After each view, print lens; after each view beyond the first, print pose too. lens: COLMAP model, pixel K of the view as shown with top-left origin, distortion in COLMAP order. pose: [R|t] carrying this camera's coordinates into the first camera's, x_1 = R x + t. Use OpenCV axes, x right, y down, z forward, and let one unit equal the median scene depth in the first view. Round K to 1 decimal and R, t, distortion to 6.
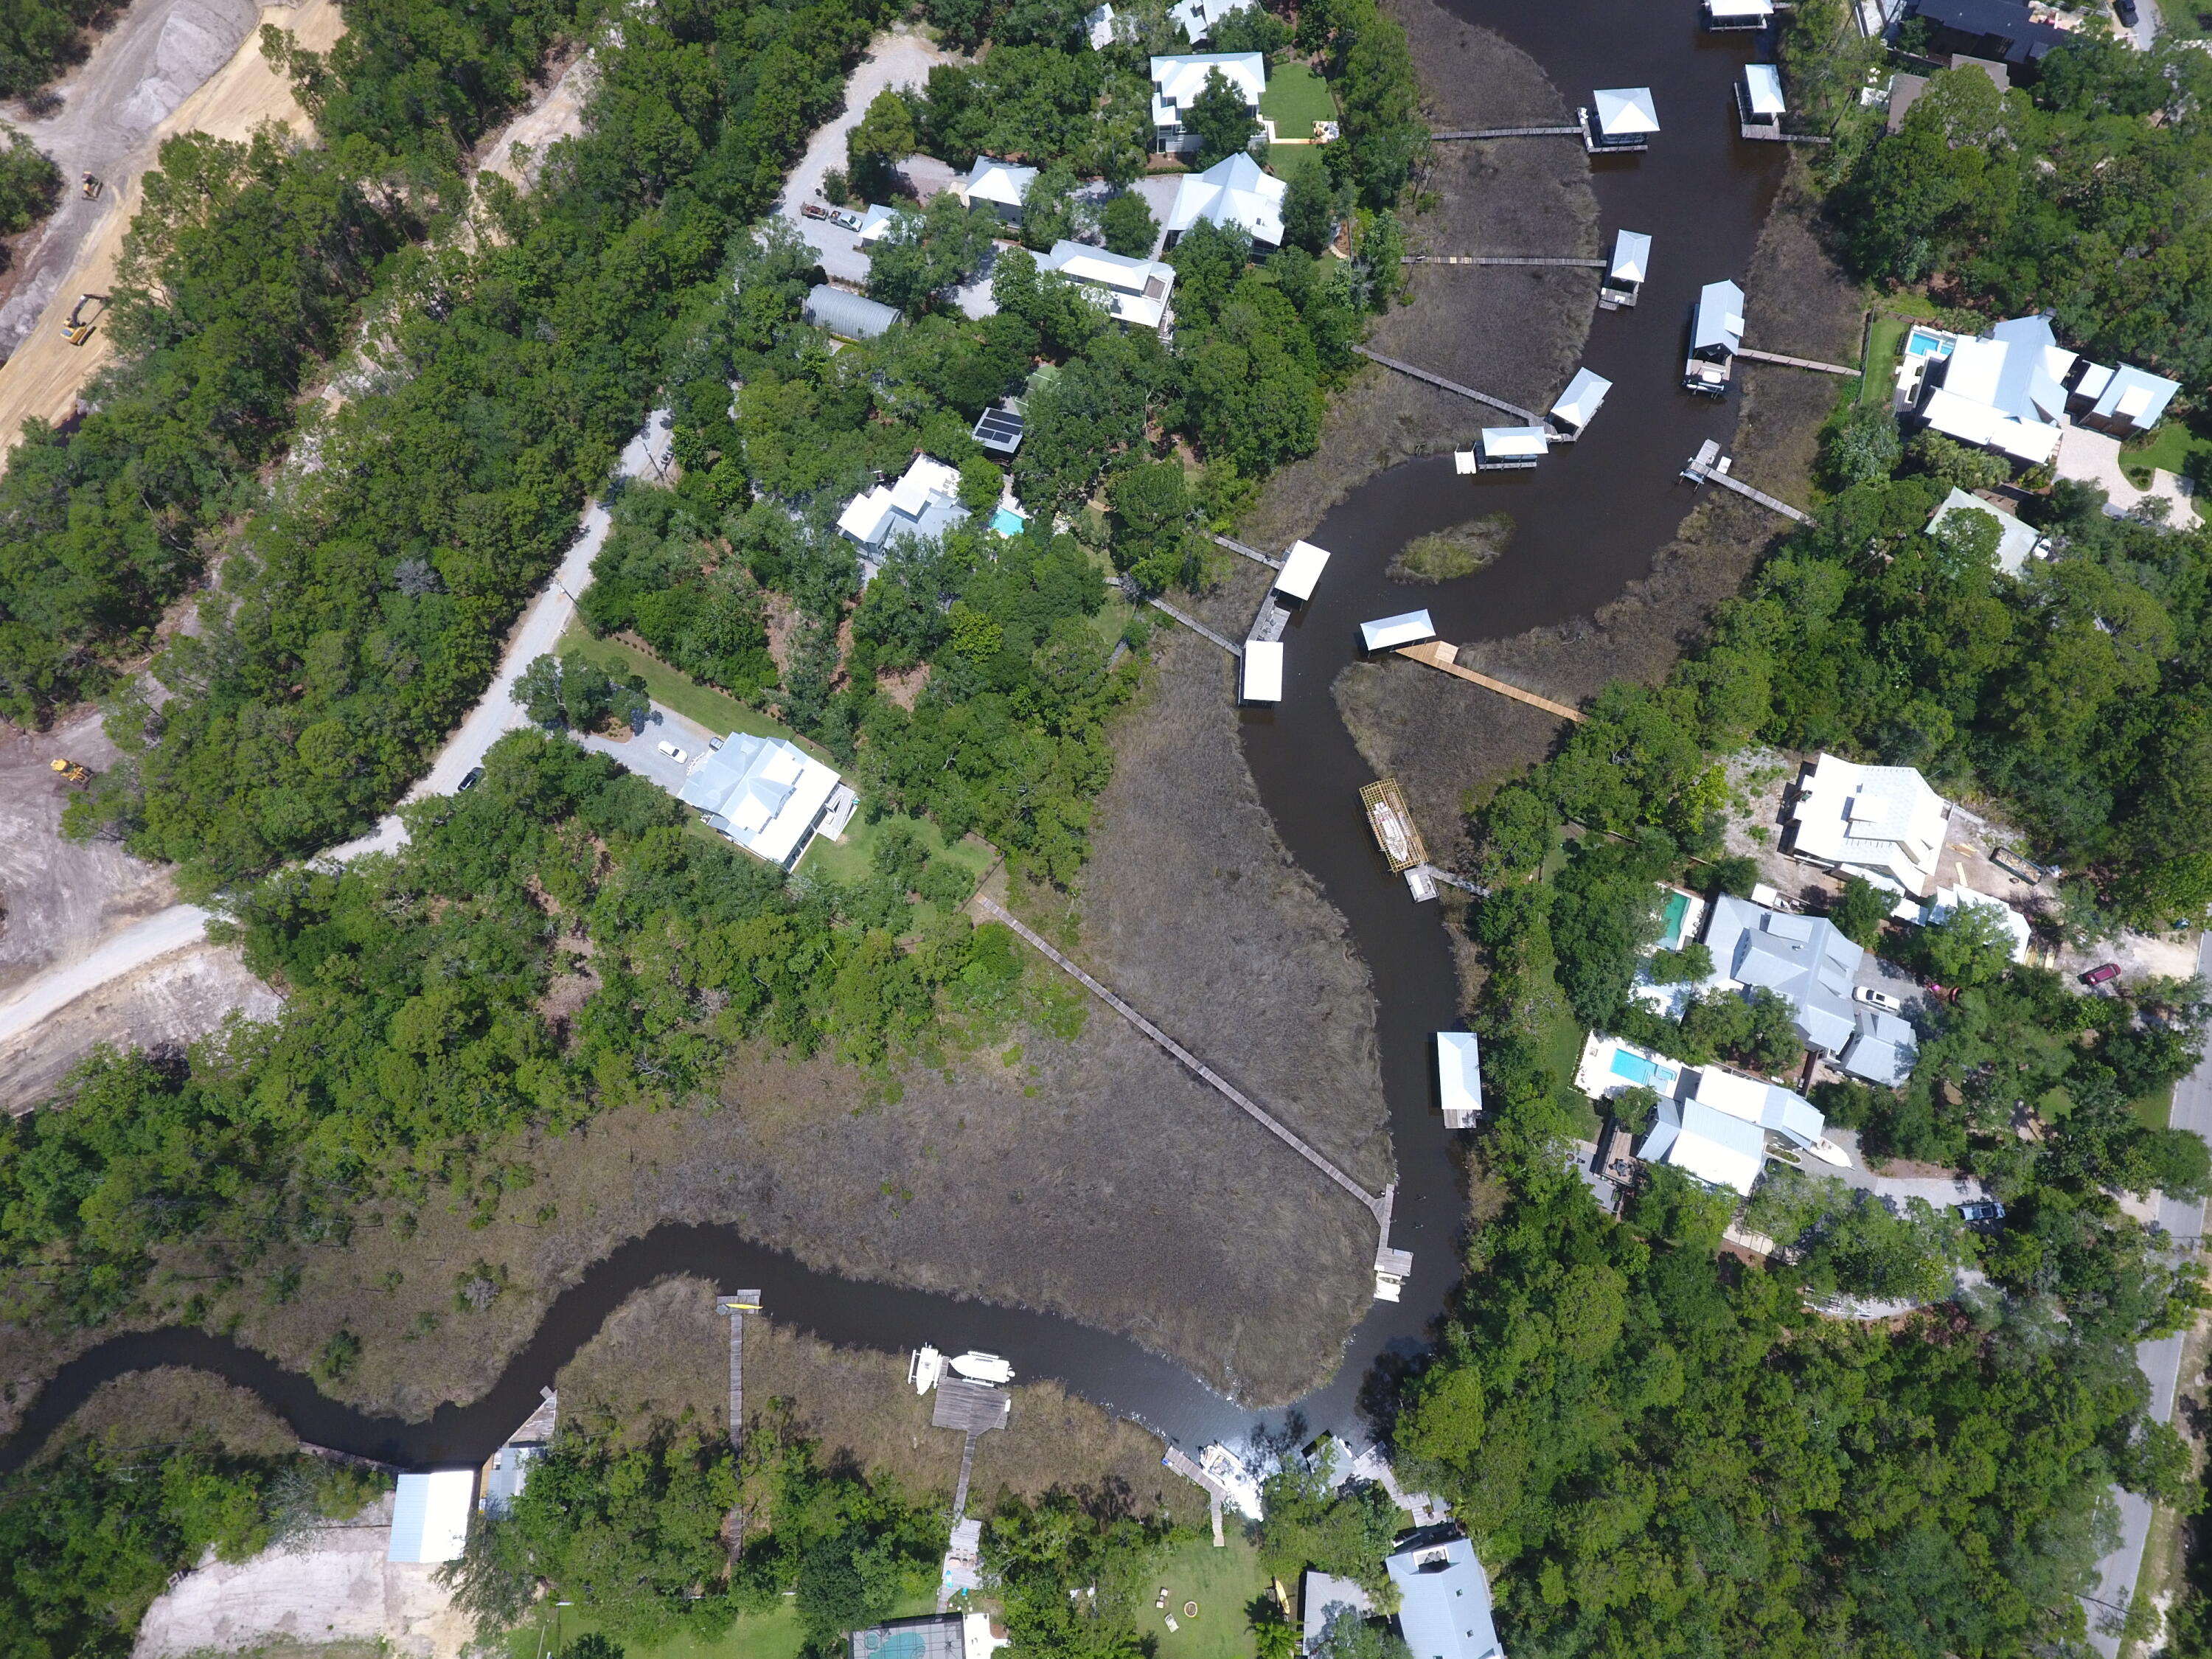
lens RADIAL K [[1287.2, 0, 1097.2], [0, 1287.2, 837.0], [0, 0, 1]] dist [-0.004722, -0.000274]
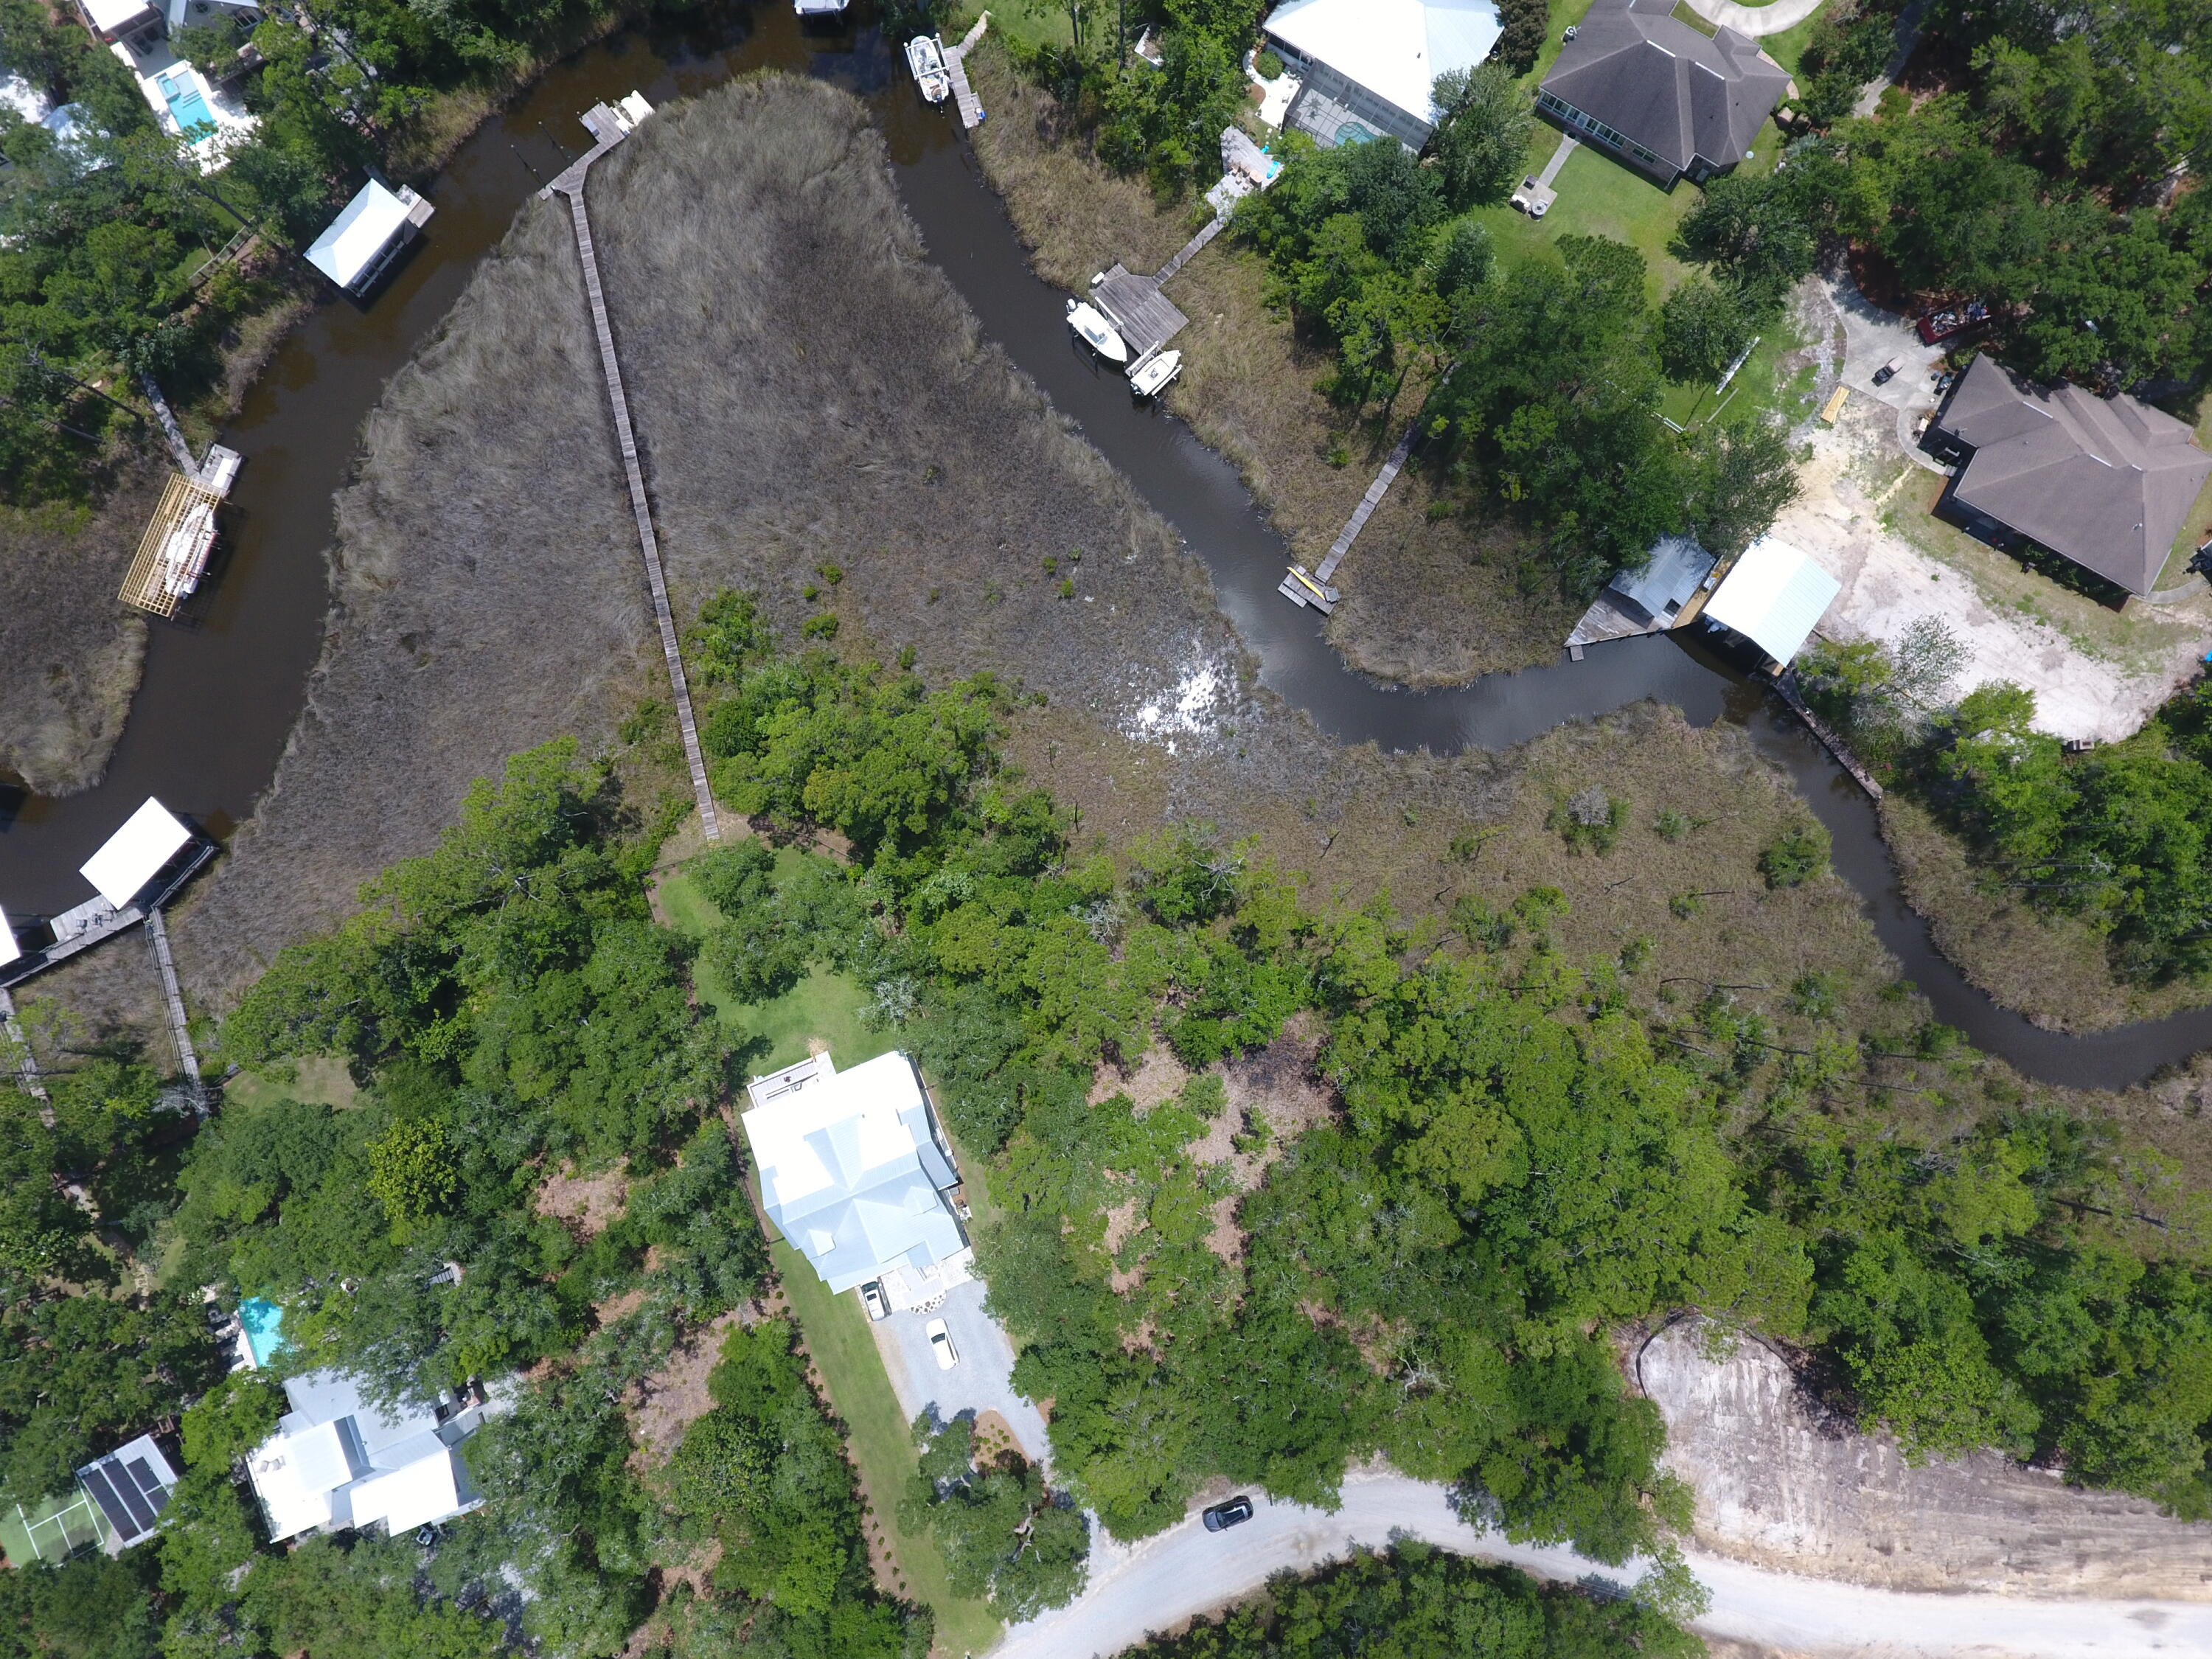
lens RADIAL K [[1289.8, 0, 1096.5], [0, 1289.8, 832.5], [0, 0, 1]] dist [-0.005074, 0.000114]
pose [[-0.787585, -0.609873, 0.088120, -0.310062], [0.593899, -0.713144, 0.372439, -0.081708], [-0.164298, 0.345661, 0.923864, 0.355230]]
